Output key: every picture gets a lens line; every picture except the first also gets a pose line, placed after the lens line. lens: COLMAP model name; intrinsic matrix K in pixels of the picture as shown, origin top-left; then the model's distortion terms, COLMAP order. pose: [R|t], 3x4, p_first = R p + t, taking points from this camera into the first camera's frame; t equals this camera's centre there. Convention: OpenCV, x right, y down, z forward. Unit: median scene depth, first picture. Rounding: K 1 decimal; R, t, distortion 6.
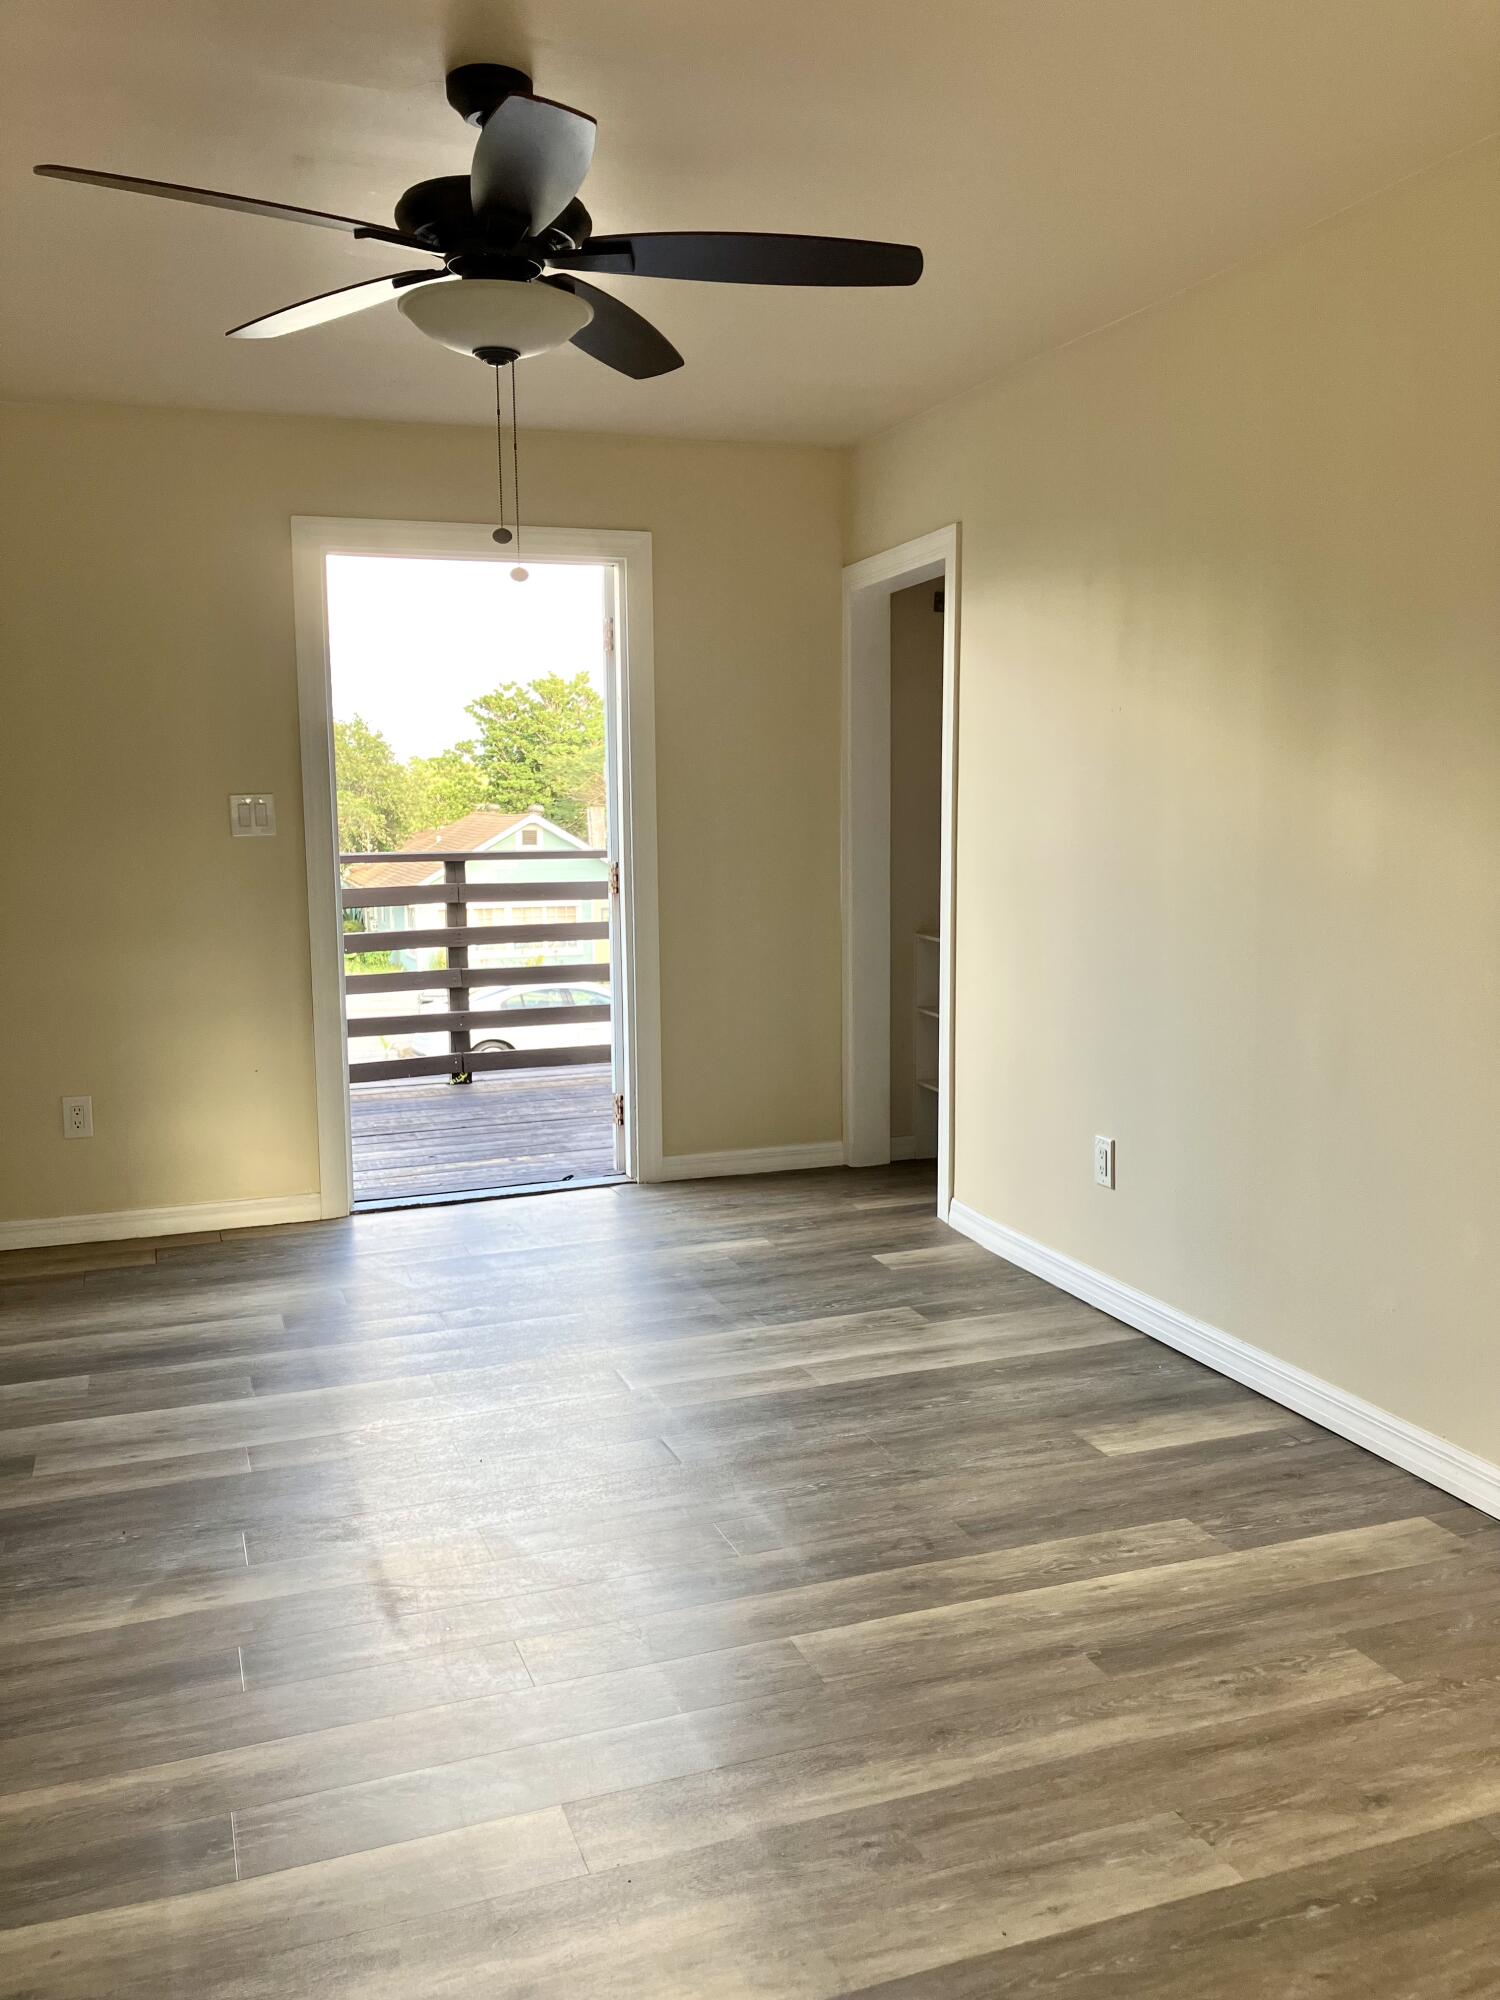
lens RADIAL K [[1603.5, 0, 745.9], [0, 1603.5, 961.3], [0, 0, 1]] dist [-0.002397, 0.003336]
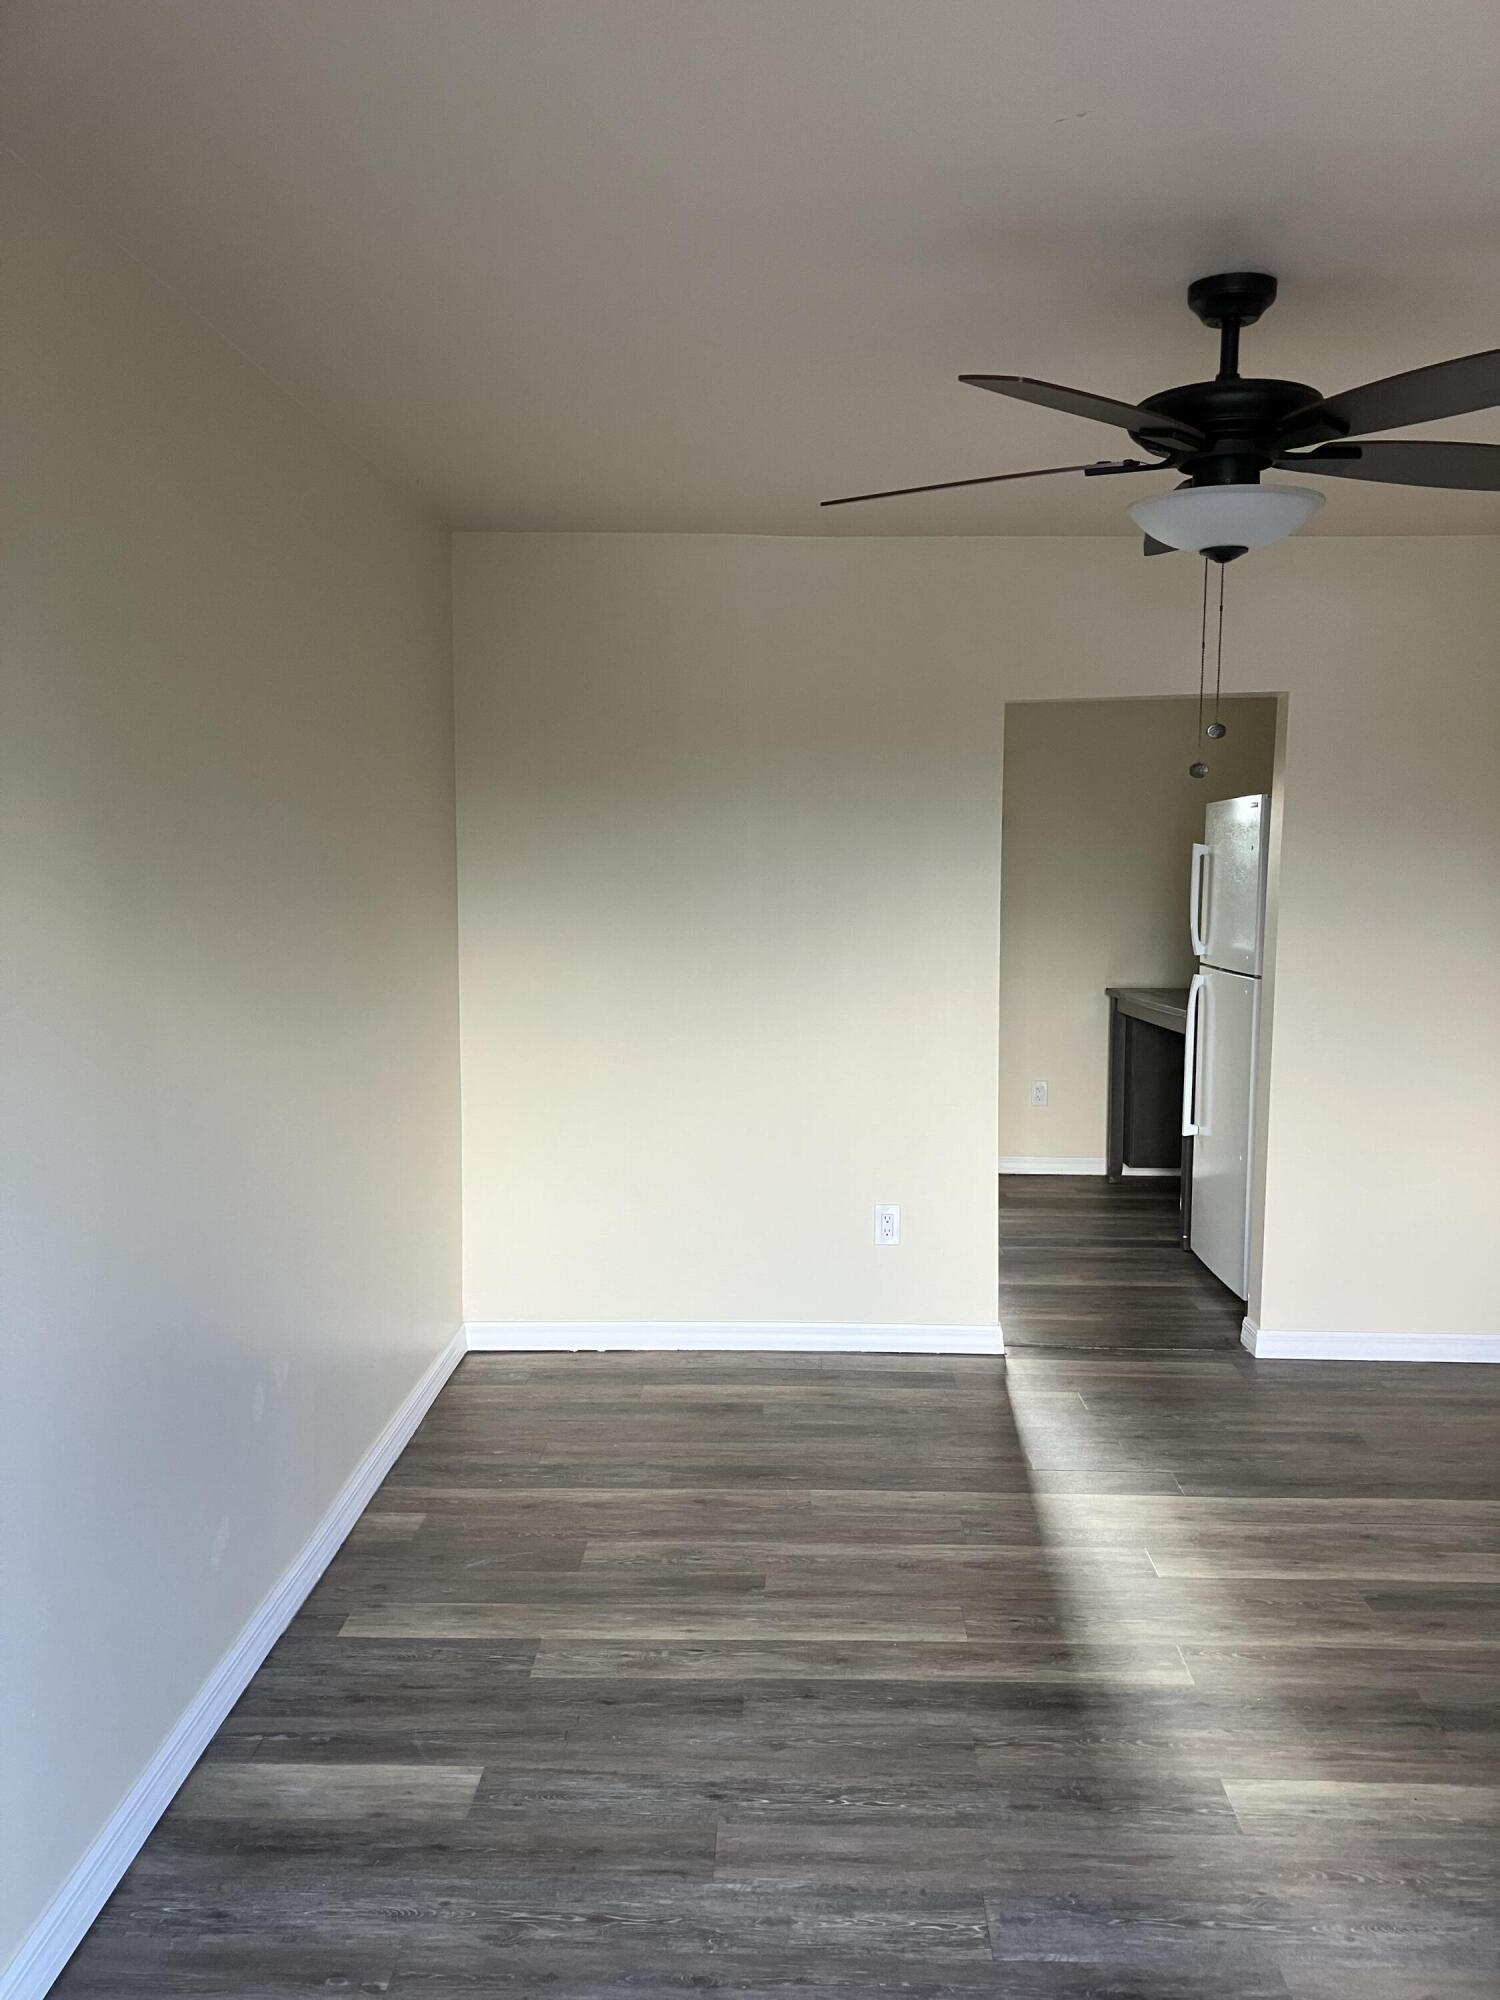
lens RADIAL K [[1818.2, 0, 803.8], [0, 1818.2, 991.9], [0, 0, 1]] dist [0.056563, -0.007551]
pose [[-0.945596, -0.026231, 0.324285, -0.197409], [0.034041, 0.983296, 0.178800, -0.217386], [-0.323559, 0.180111, -0.928908, 1.499596]]
